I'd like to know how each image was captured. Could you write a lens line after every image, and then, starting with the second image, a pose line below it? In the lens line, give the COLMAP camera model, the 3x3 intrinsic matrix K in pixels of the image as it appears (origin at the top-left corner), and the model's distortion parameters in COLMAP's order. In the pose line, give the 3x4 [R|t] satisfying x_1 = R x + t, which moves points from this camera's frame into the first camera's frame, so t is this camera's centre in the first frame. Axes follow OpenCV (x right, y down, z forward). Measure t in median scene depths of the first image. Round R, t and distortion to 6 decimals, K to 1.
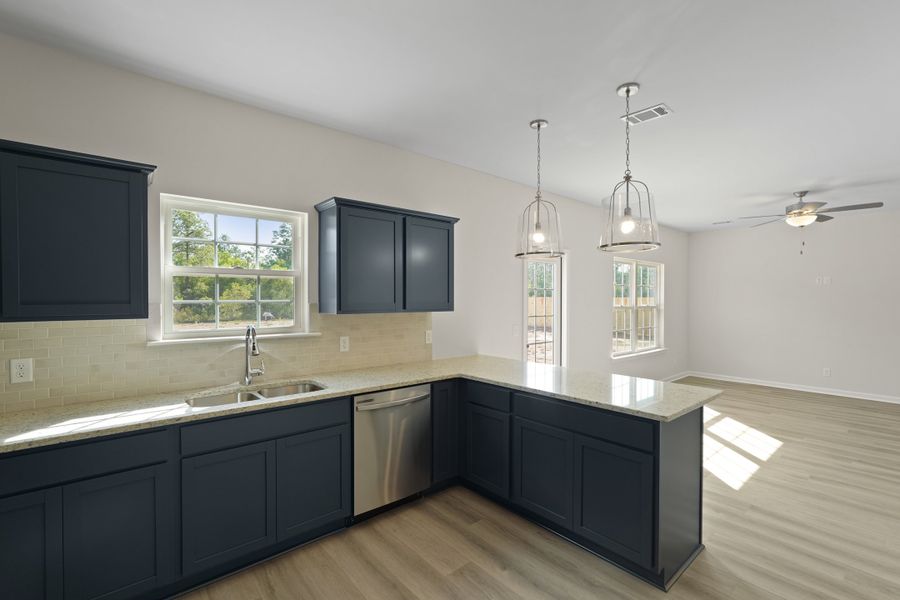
lens RADIAL K [[404.4, 0, 447.4], [0, 404.4, 301.9], [0, 0, 1]] dist [-0.001624, 0.001323]
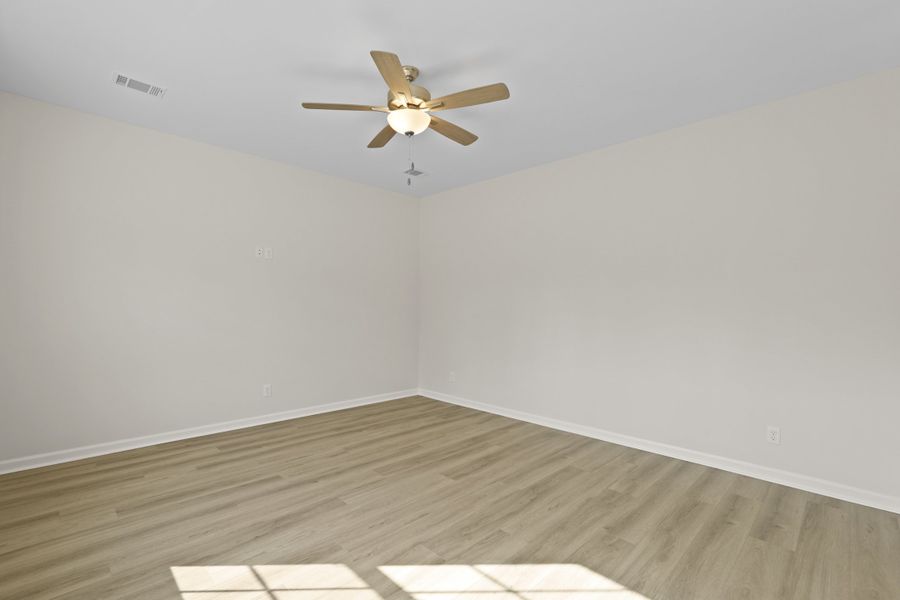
lens RADIAL K [[404.4, 0, 447.4], [0, 404.4, 301.9], [0, 0, 1]] dist [-0.001624, 0.001323]
pose [[-0.082677, 0.013012, 0.996491, 0.530418], [-0.005376, 0.999894, -0.013503, 0.071433], [-0.996562, -0.006474, -0.082598, 1.674975]]
